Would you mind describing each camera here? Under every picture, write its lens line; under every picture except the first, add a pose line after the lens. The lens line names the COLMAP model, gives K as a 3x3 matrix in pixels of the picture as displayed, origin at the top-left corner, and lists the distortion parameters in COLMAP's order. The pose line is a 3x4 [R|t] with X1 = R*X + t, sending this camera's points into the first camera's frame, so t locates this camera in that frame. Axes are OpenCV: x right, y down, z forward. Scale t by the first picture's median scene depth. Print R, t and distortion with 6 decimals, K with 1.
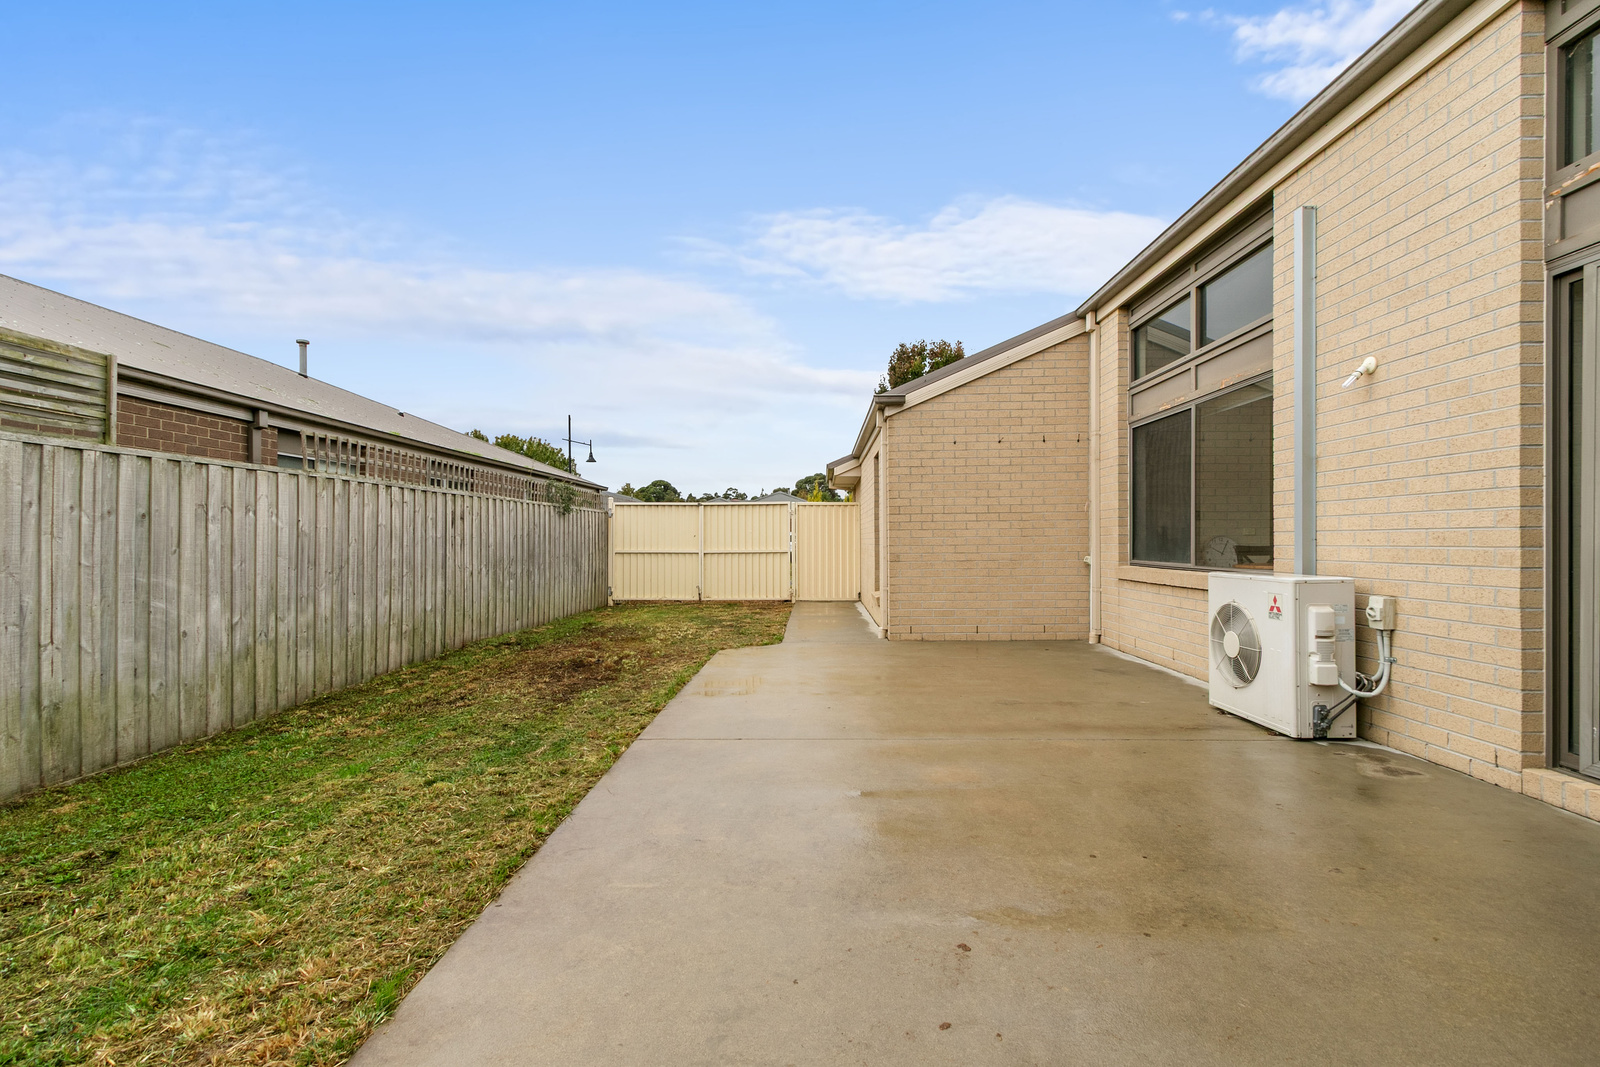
lens RADIAL K [[736.6, 0, 800.0], [0, 736.6, 542.0], [0, 0, 1]] dist [0.009421, -0.001641]
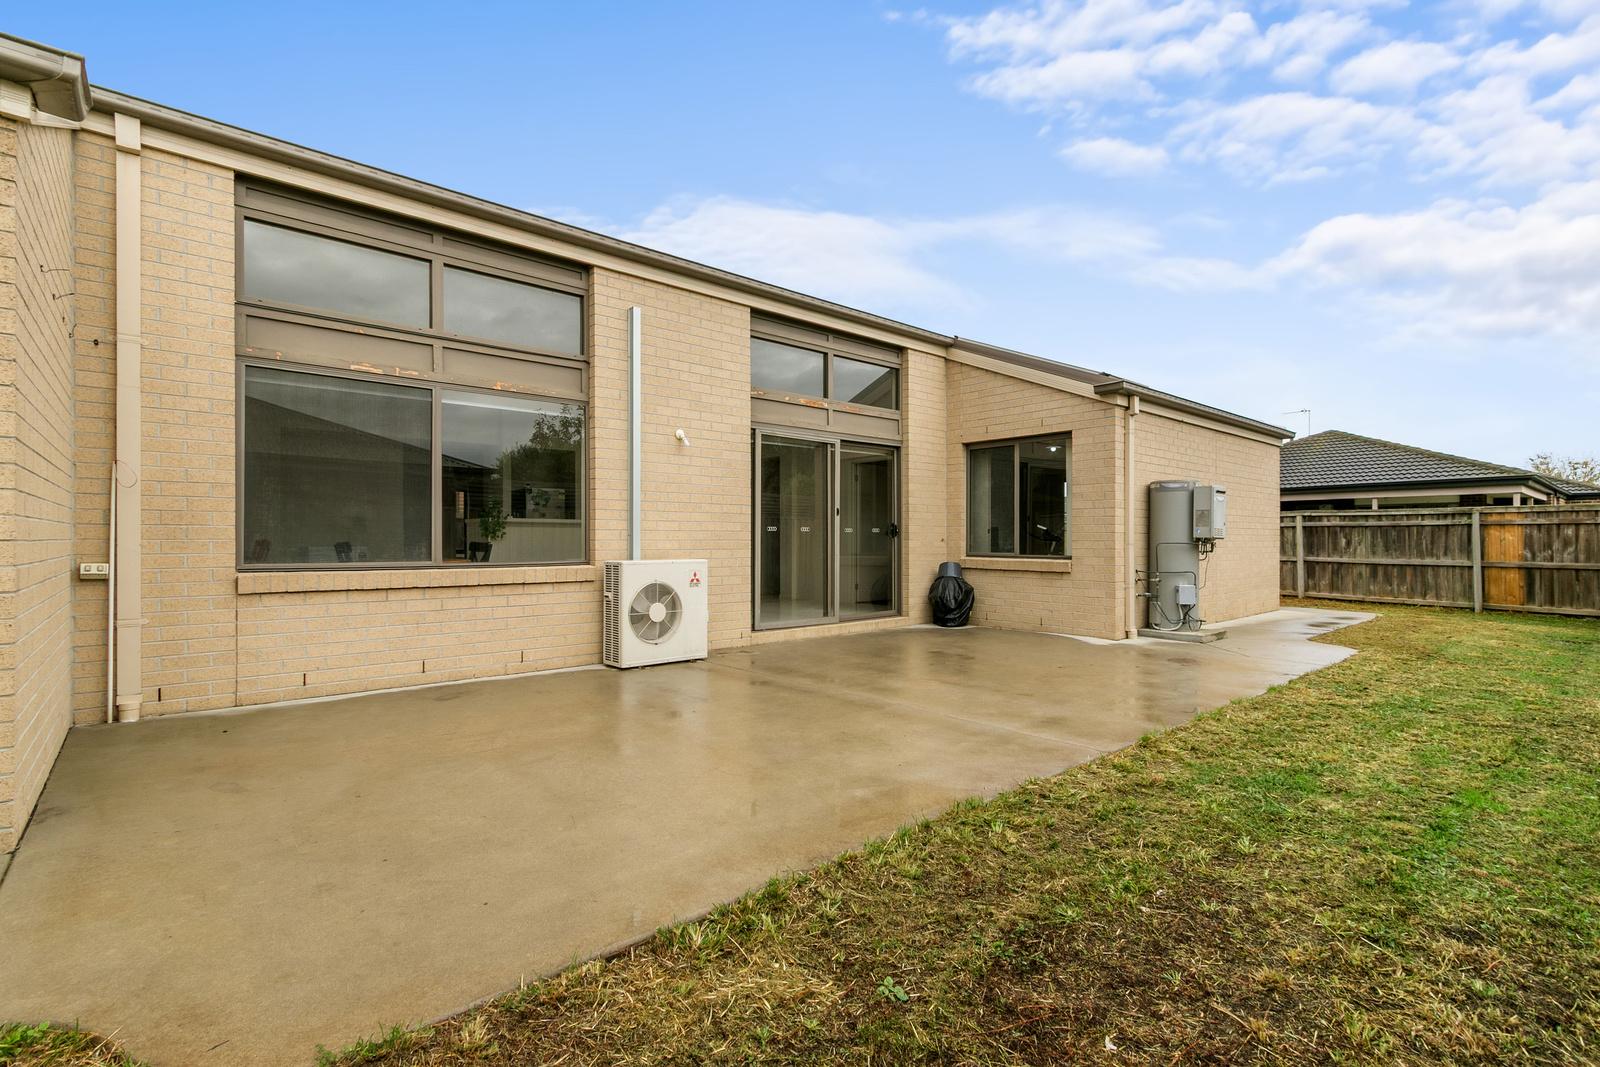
lens RADIAL K [[736.6, 0, 798.5], [0, 736.6, 538.0], [0, 0, 1]] dist [0.009421, -0.001641]
pose [[-0.659575, 0.004043, 0.751628, -0.685849], [-0.000444, 0.999983, -0.005769, 0.010433], [-0.751639, -0.004138, -0.659562, 1.903769]]
